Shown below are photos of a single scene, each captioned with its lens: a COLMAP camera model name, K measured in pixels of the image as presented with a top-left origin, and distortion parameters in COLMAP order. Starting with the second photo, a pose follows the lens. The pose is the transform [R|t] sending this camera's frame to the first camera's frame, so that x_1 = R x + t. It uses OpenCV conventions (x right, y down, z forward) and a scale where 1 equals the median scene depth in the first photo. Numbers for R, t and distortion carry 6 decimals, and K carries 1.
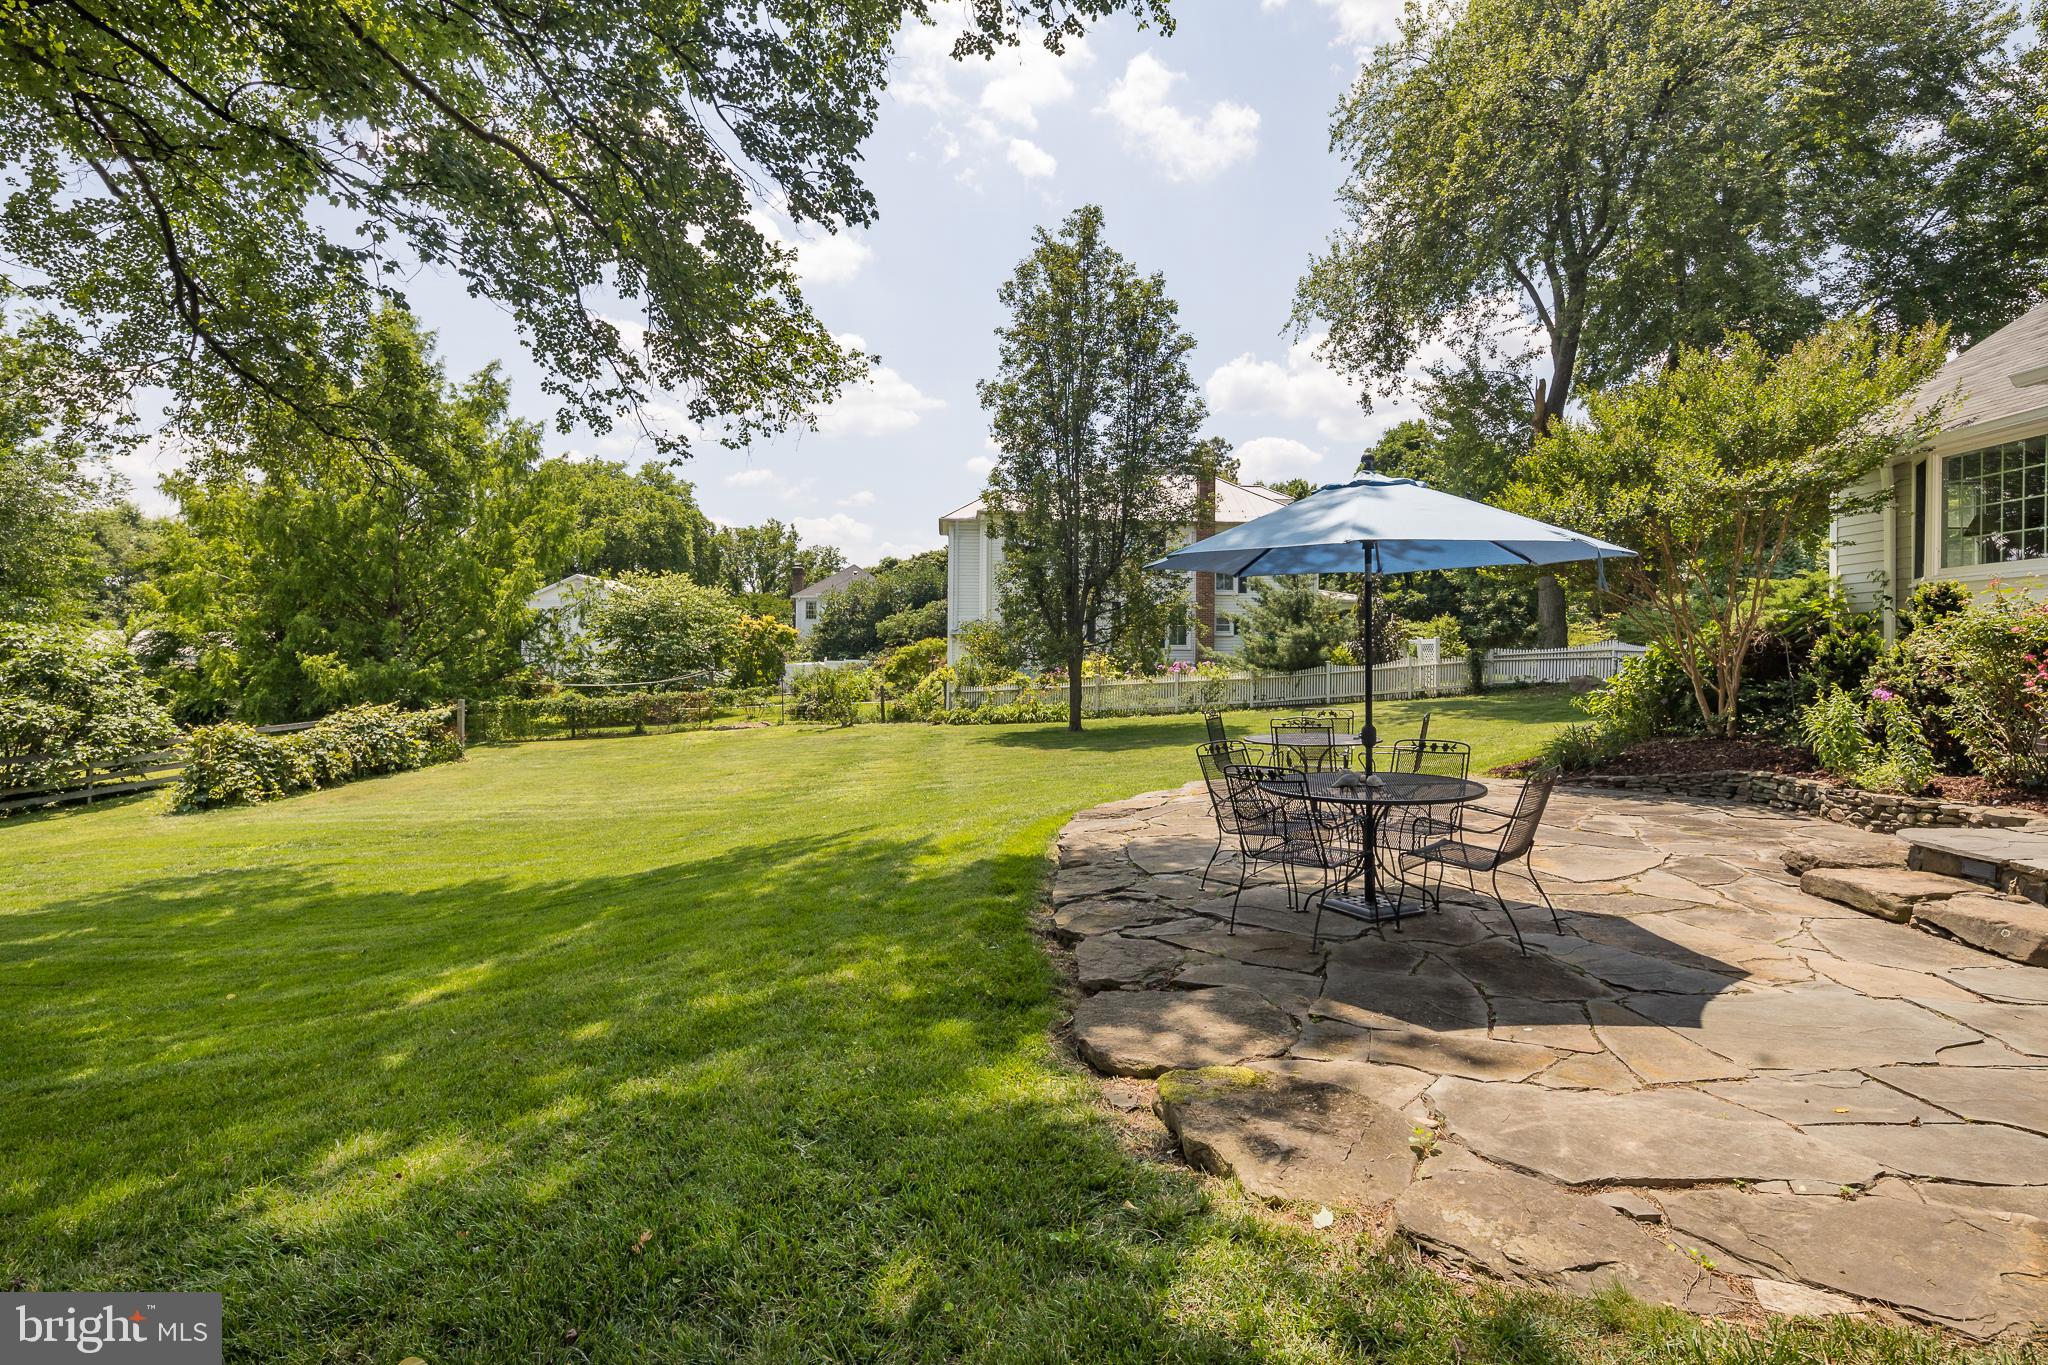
lens RADIAL K [[1002.0, 0, 1013.4], [0, 1002.0, 663.5], [0, 0, 1]] dist [0.011085, -0.005561]
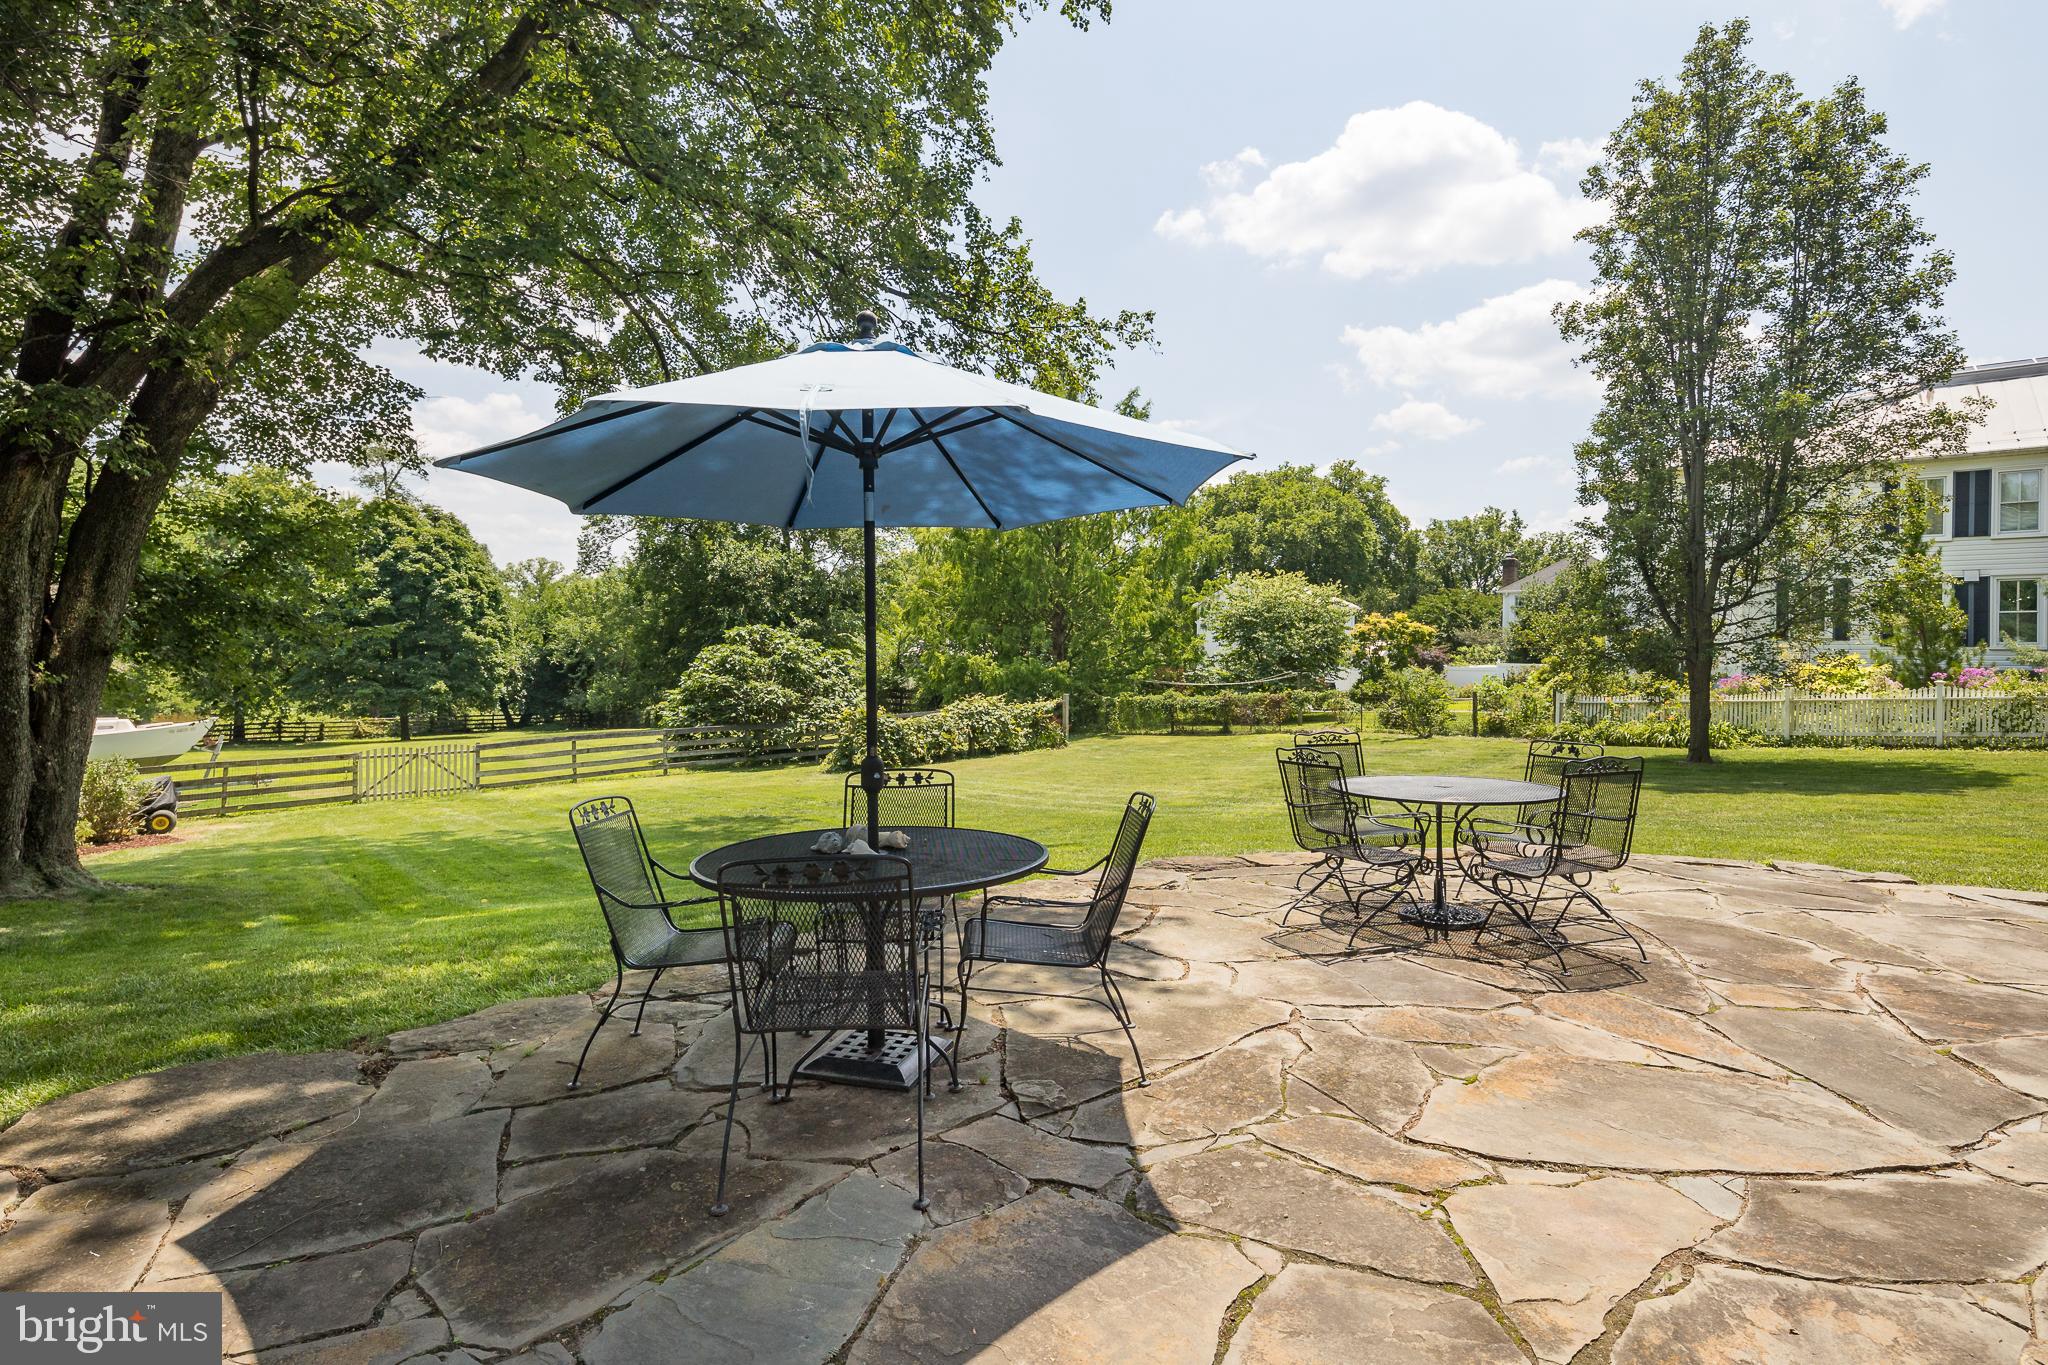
lens RADIAL K [[1002.0, 0, 997.7], [0, 1002.0, 648.8], [0, 0, 1]] dist [0.011085, -0.005561]
pose [[0.734550, -0.002682, -0.678549, 0.165830], [-0.009102, 0.999863, -0.013804, 0.001269], [0.678493, 0.016316, 0.734425, 0.121448]]
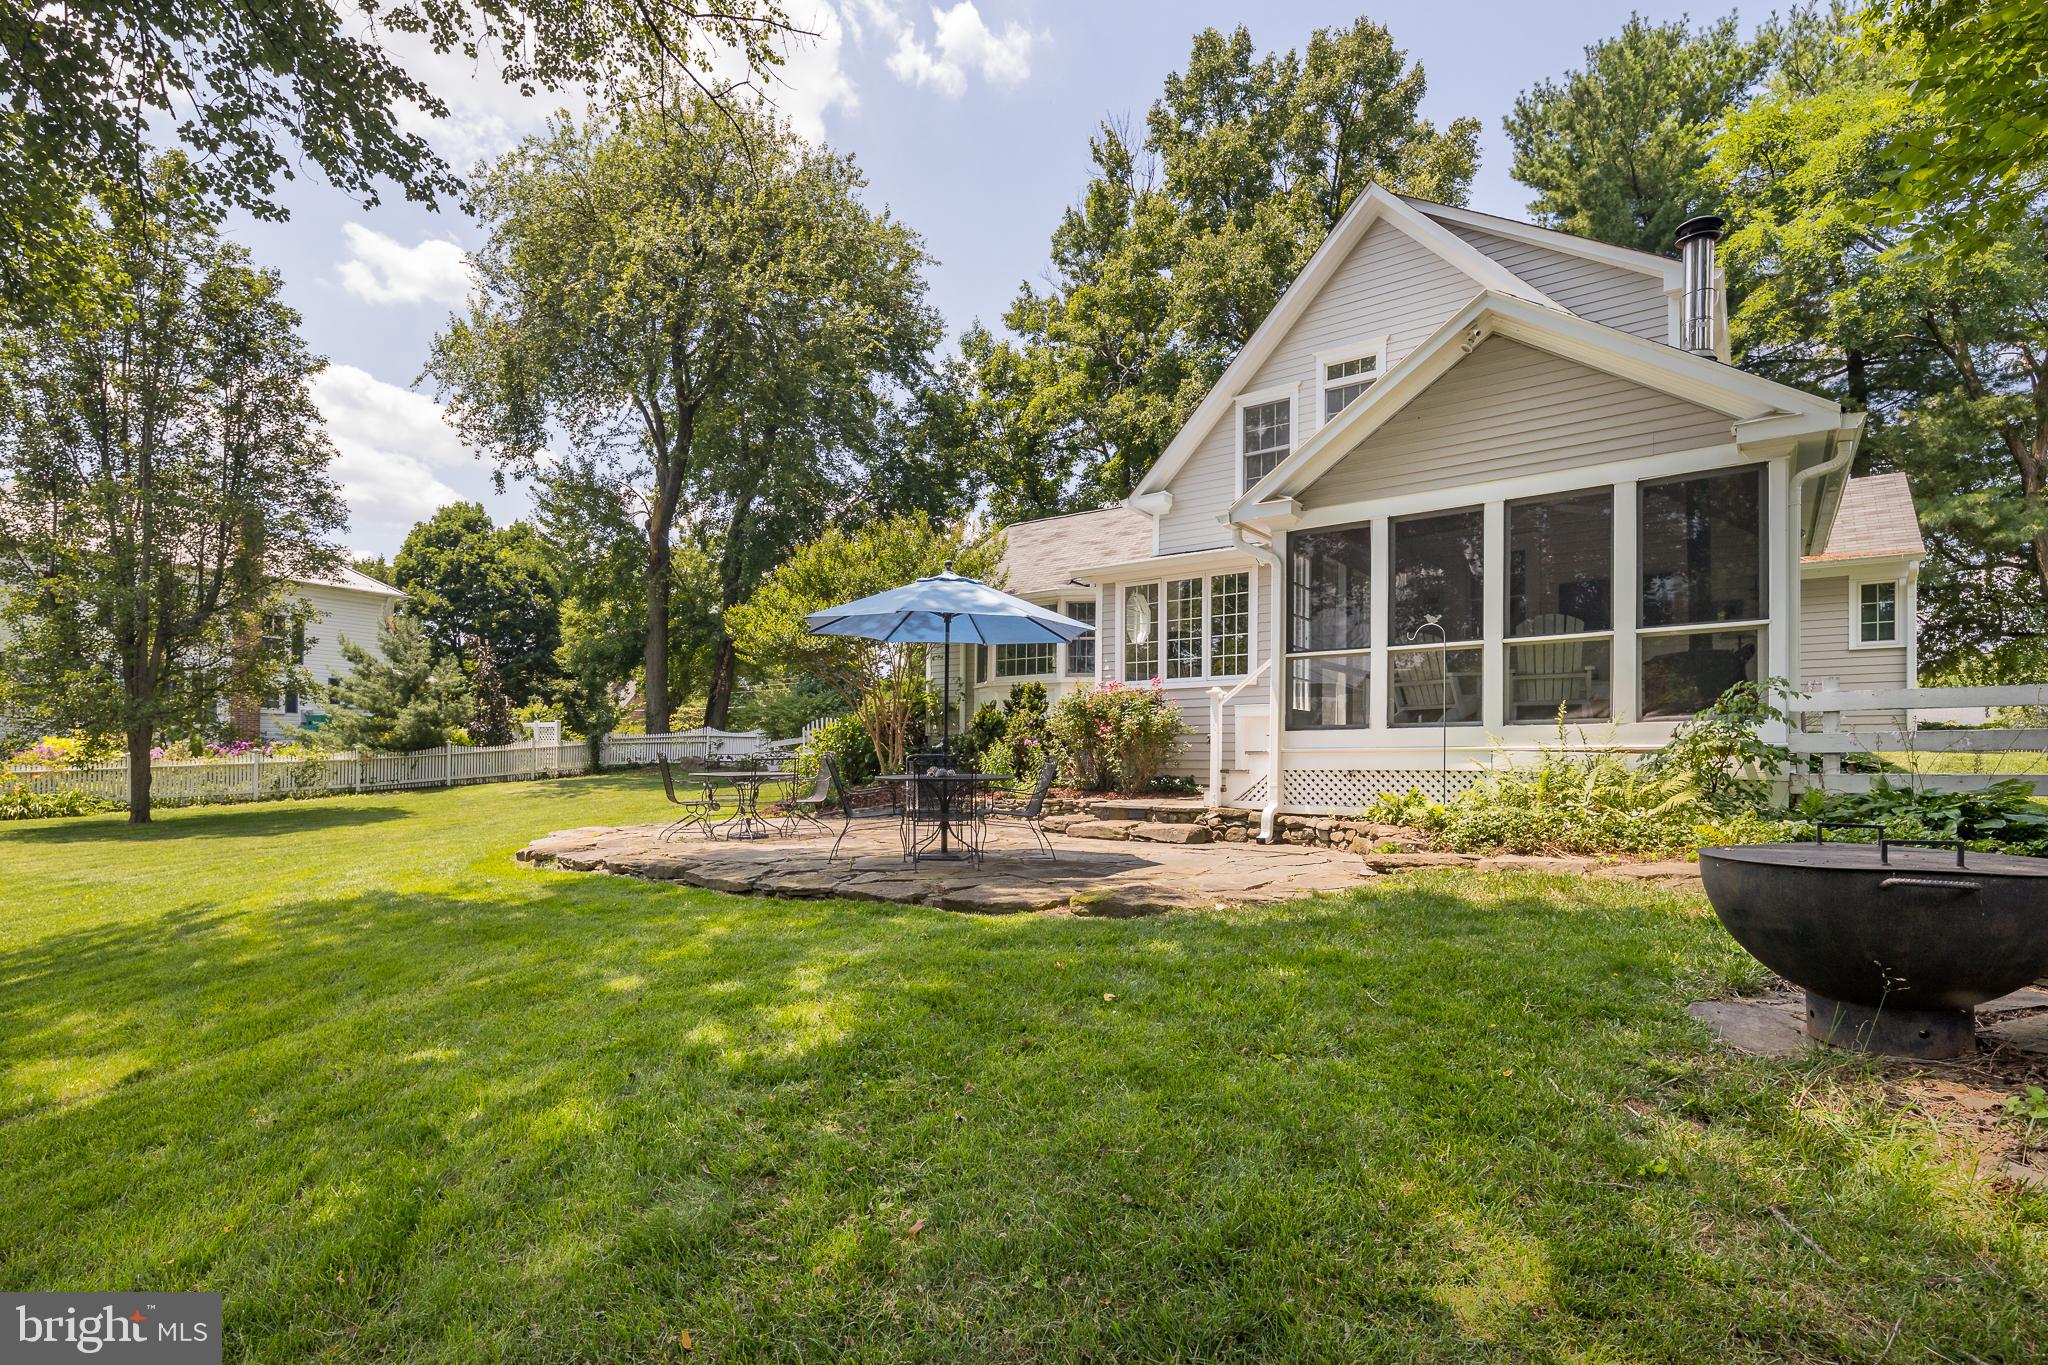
lens RADIAL K [[1002.0, 0, 1026.3], [0, 1002.0, 760.1], [0, 0, 1]] dist [0.011085, -0.005561]
pose [[0.568387, 0.004992, 0.822746, -0.166942], [-0.000743, 0.999984, -0.005554, 0.021278], [-0.822761, 0.002545, 0.568382, 0.006713]]
